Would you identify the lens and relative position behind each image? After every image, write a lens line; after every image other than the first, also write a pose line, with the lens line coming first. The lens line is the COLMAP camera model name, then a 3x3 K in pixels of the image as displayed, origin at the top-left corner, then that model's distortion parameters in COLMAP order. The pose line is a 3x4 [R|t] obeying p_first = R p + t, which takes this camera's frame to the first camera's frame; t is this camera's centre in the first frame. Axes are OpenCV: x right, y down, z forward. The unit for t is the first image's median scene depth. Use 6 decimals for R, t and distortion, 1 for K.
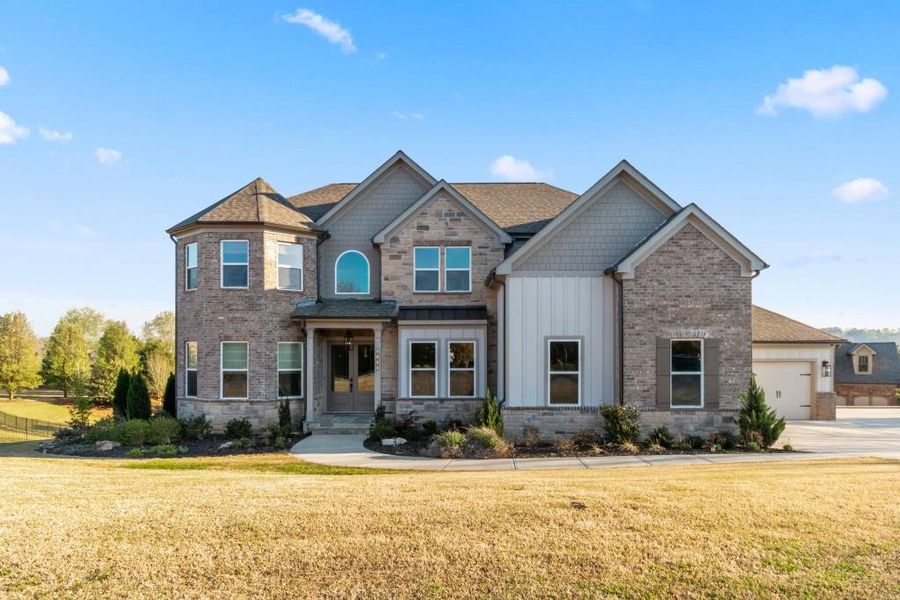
lens RADIAL K [[564.3, 0, 449.2], [0, 564.3, 350.0], [0, 0, 1]] dist [-0.016301, 0.005202]
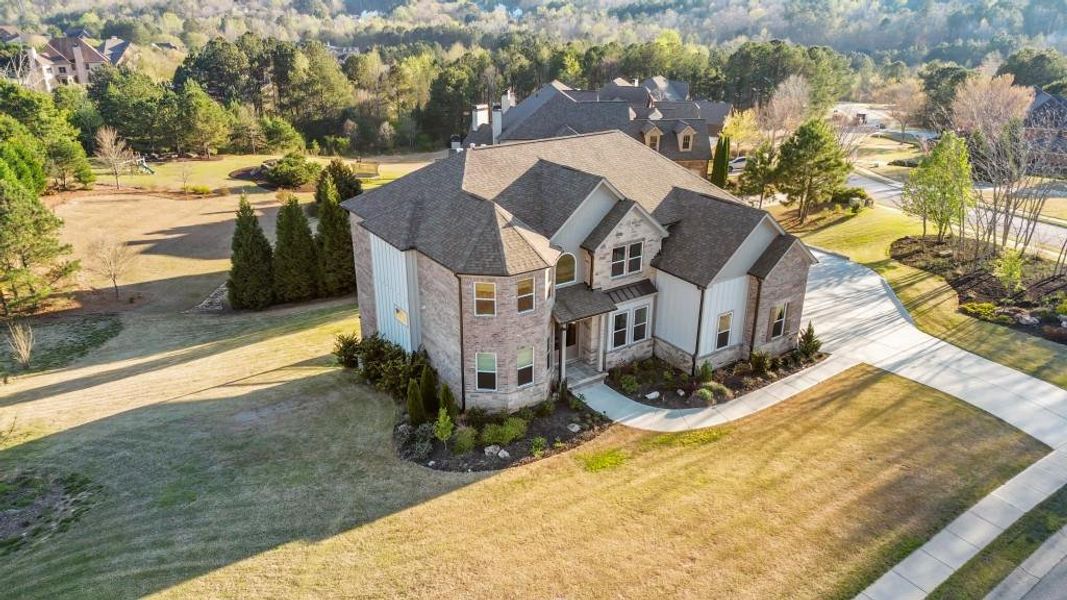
lens RADIAL K [[730.6, 0, 522.0], [0, 730.6, 304.1], [0, 0, 1]] dist [0.063269, -0.051833]
pose [[0.829817, -0.217046, 0.514096, -1.265162], [-0.000156, 0.921170, 0.389160, -0.797036], [-0.558036, -0.323011, 0.764369, -0.303590]]
